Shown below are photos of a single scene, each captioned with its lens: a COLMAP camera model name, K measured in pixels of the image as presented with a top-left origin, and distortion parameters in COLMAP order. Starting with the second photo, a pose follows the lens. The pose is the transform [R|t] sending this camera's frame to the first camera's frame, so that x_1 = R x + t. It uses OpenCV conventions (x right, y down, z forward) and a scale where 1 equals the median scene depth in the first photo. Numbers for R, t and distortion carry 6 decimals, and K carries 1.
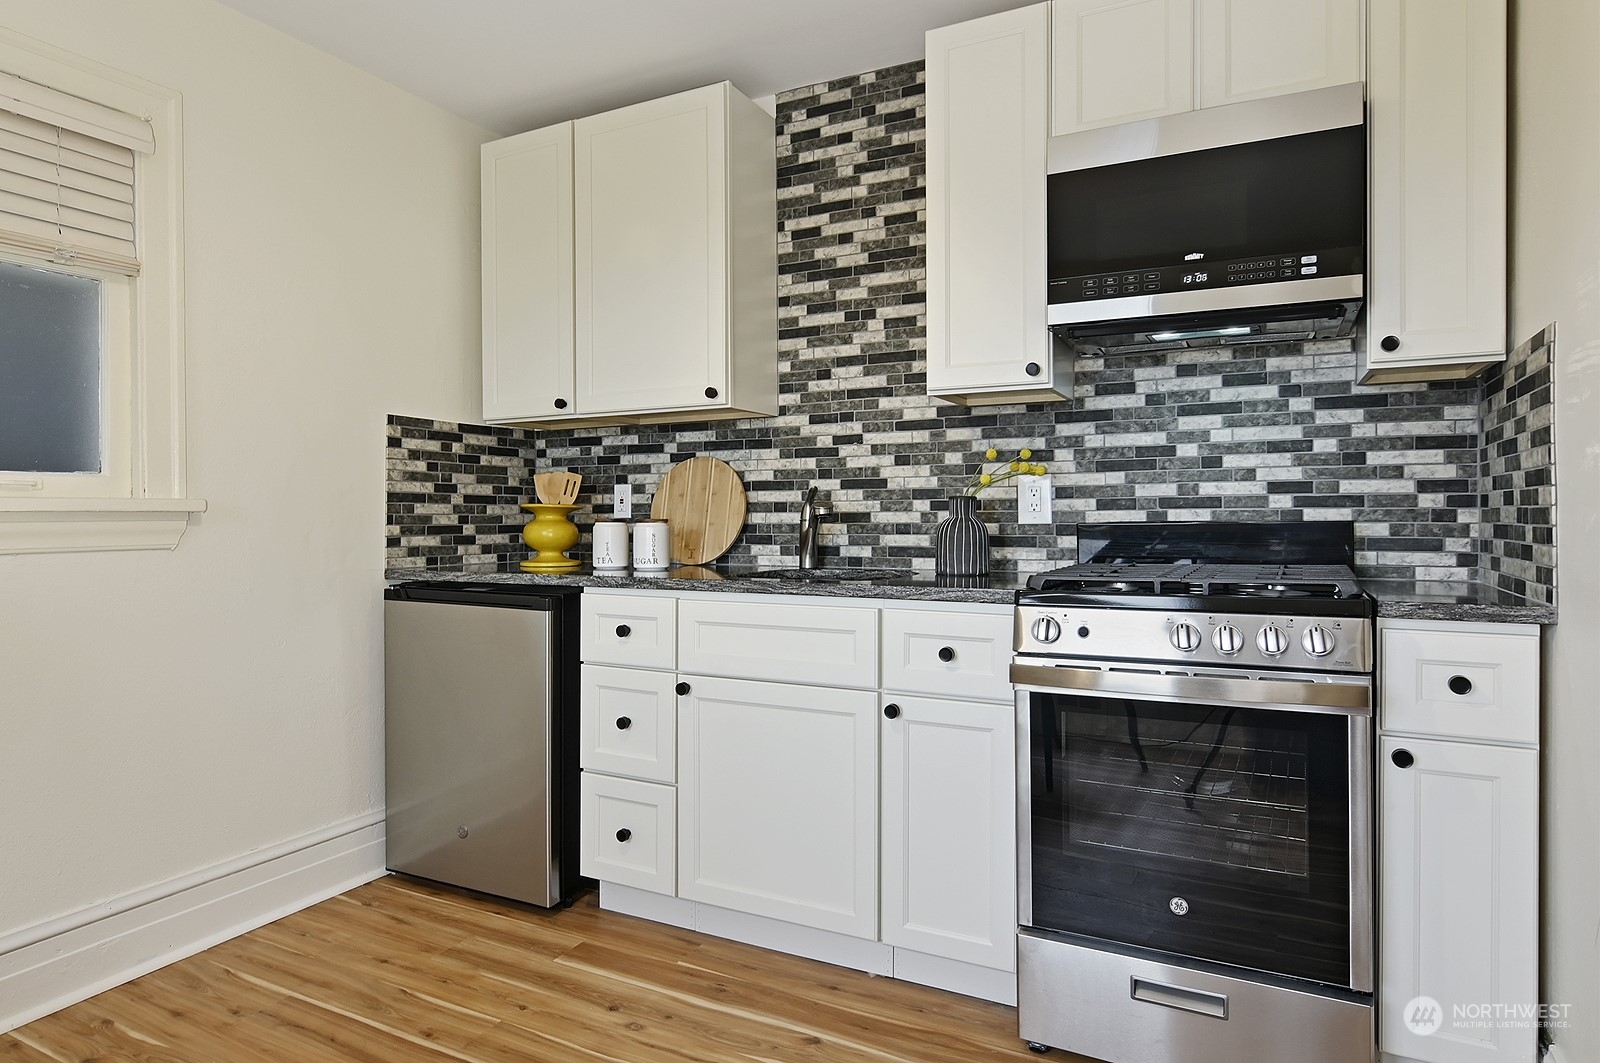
lens RADIAL K [[944.0, 0, 799.0], [0, 944.0, 515.3], [0, 0, 1]] dist [0.002456, 0.003591]
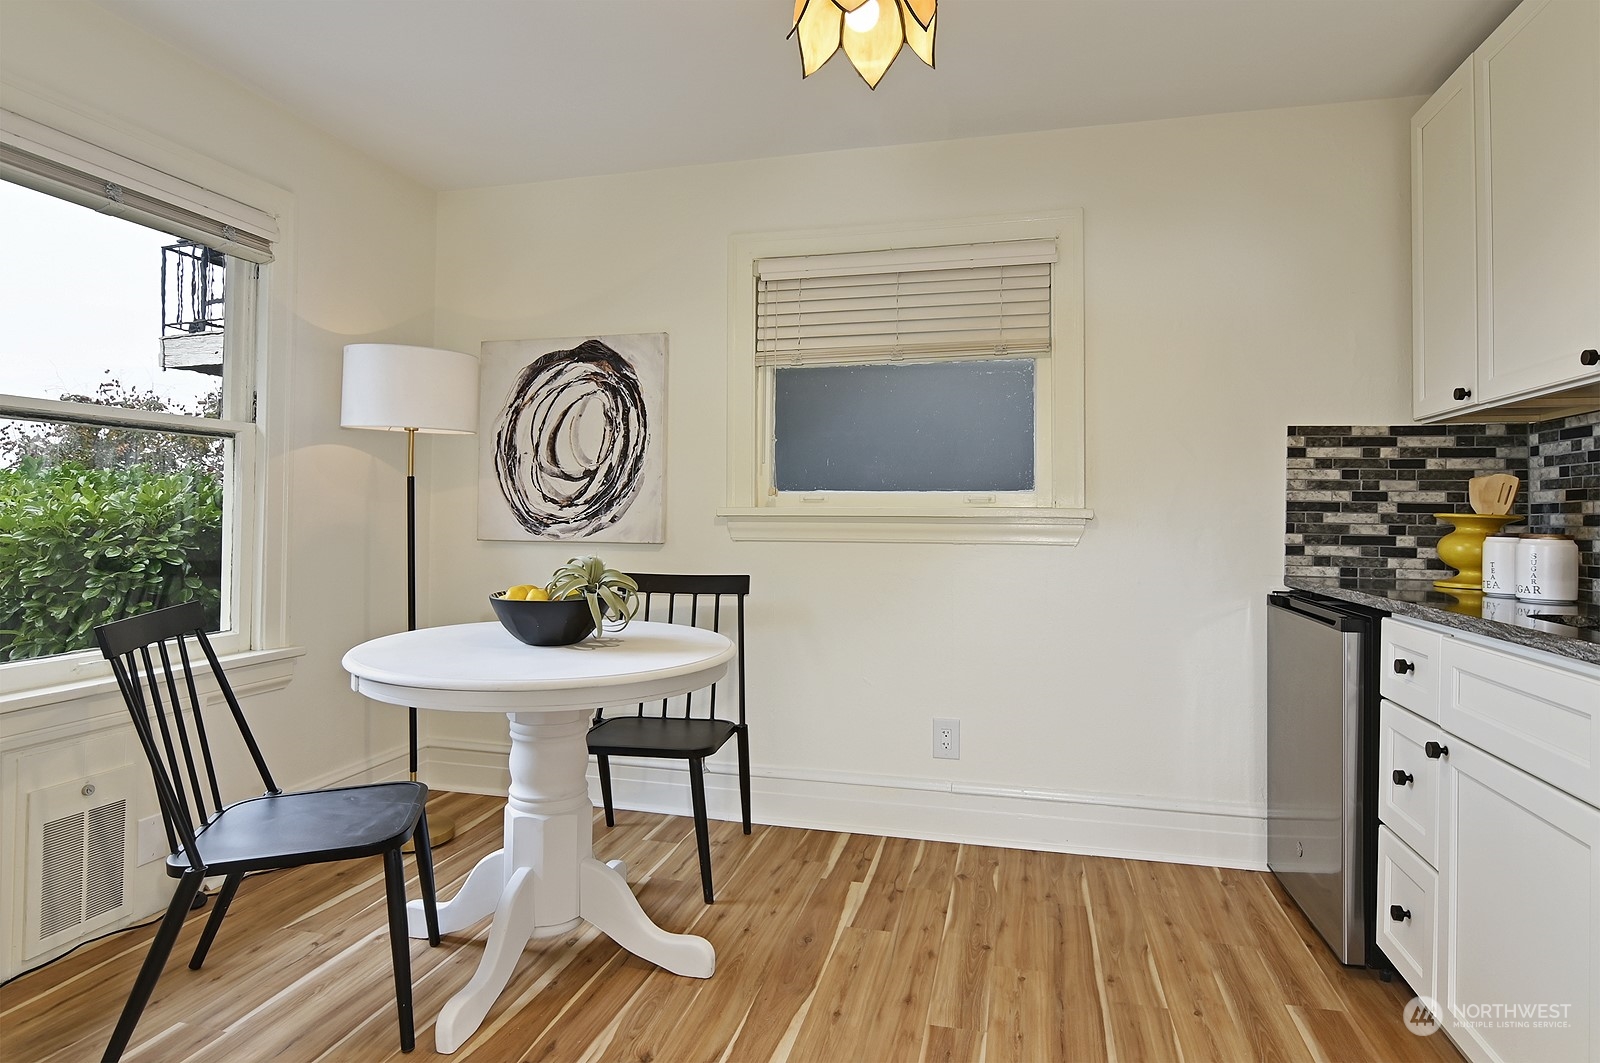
lens RADIAL K [[899.7, 0, 798.8], [0, 899.7, 492.3], [0, 0, 1]] dist [-0.003387, -0.001162]
pose [[0.233646, -0.018013, -0.972155, 0.379138], [-0.013959, 0.999663, -0.021878, -0.005362], [0.972222, 0.018682, 0.233316, 0.243140]]
